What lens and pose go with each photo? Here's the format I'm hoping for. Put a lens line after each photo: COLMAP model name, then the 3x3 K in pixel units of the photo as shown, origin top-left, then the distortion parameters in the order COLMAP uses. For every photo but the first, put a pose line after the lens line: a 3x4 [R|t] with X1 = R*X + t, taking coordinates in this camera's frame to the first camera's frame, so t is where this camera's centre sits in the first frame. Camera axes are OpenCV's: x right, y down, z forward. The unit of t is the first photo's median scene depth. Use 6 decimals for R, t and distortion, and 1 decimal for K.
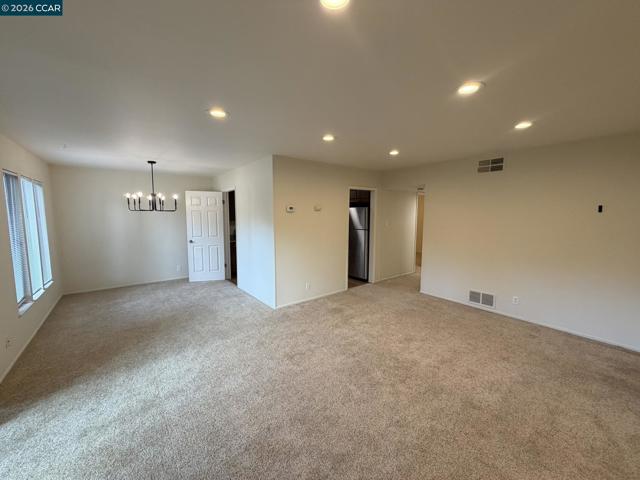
lens RADIAL K [[255.1, 0, 317.7], [0, 255.1, 239.8], [0, 0, 1]] dist [-0.000651, 0.000416]
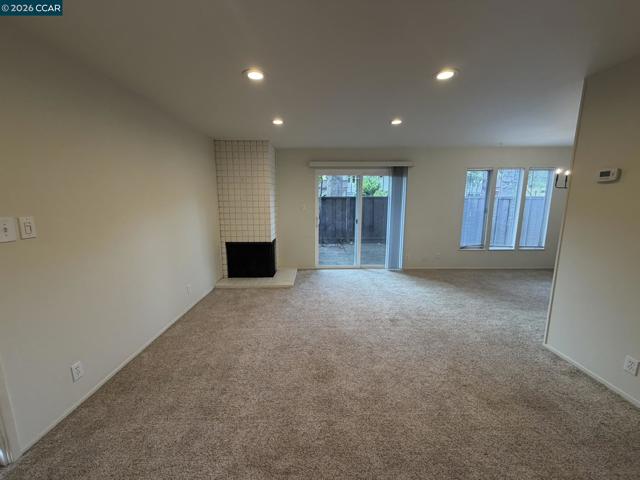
lens RADIAL K [[255.1, 0, 318.0], [0, 255.1, 240.4], [0, 0, 1]] dist [-0.000651, 0.000416]
pose [[-0.606422, 0.130321, -0.784391, 0.584185], [-0.083791, 0.970511, 0.226024, -0.063809], [0.790716, 0.202791, -0.577620, 0.838940]]
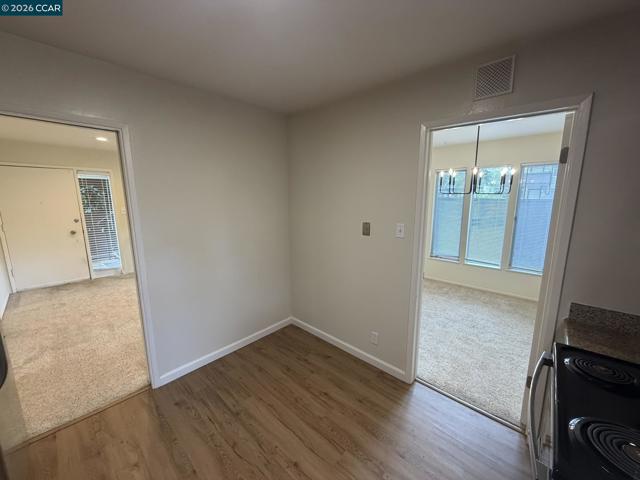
lens RADIAL K [[255.1, 0, 317.0], [0, 255.1, 239.5], [0, 0, 1]] dist [-0.000651, 0.000416]
pose [[-0.986243, 0.029497, -0.162647, -0.114974], [-0.015566, 0.963005, 0.269033, -0.178143], [0.164565, 0.267864, -0.949298, 1.658901]]
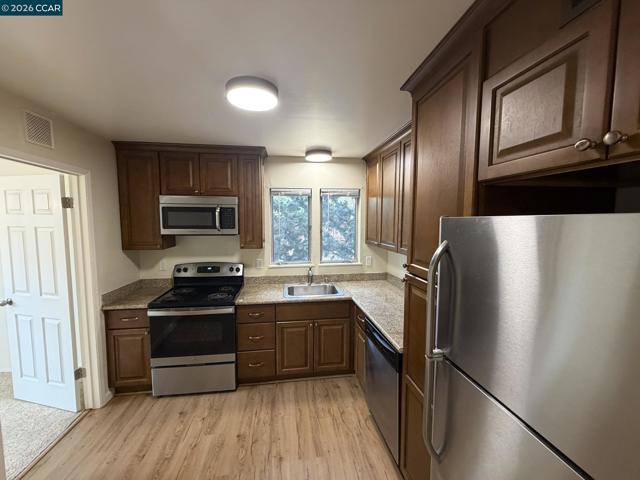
lens RADIAL K [[255.1, 0, 317.4], [0, 255.1, 240.4], [0, 0, 1]] dist [-0.000651, 0.000416]
pose [[0.867821, 0.043130, -0.495001, 0.159513], [-0.055270, 0.998422, -0.009904, -0.150737], [0.493793, 0.035954, 0.868836, 1.173145]]
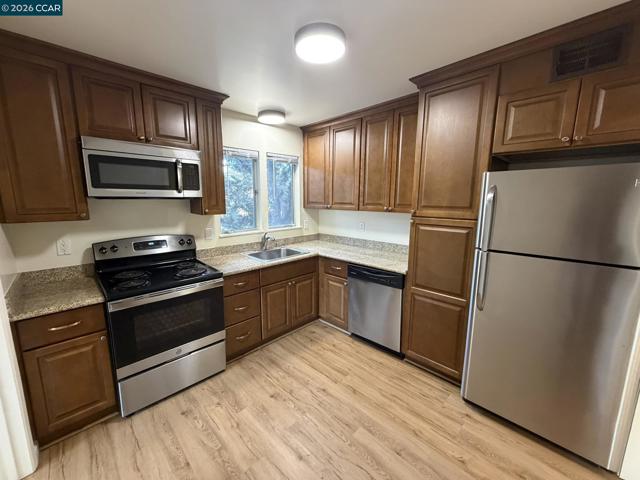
lens RADIAL K [[255.1, 0, 318.0], [0, 255.1, 238.8], [0, 0, 1]] dist [-0.000651, 0.000416]
pose [[0.992278, -0.014339, 0.123200, -0.150166], [0.007533, 0.998429, 0.055531, -0.102846], [-0.123803, -0.054174, 0.990827, 1.063871]]
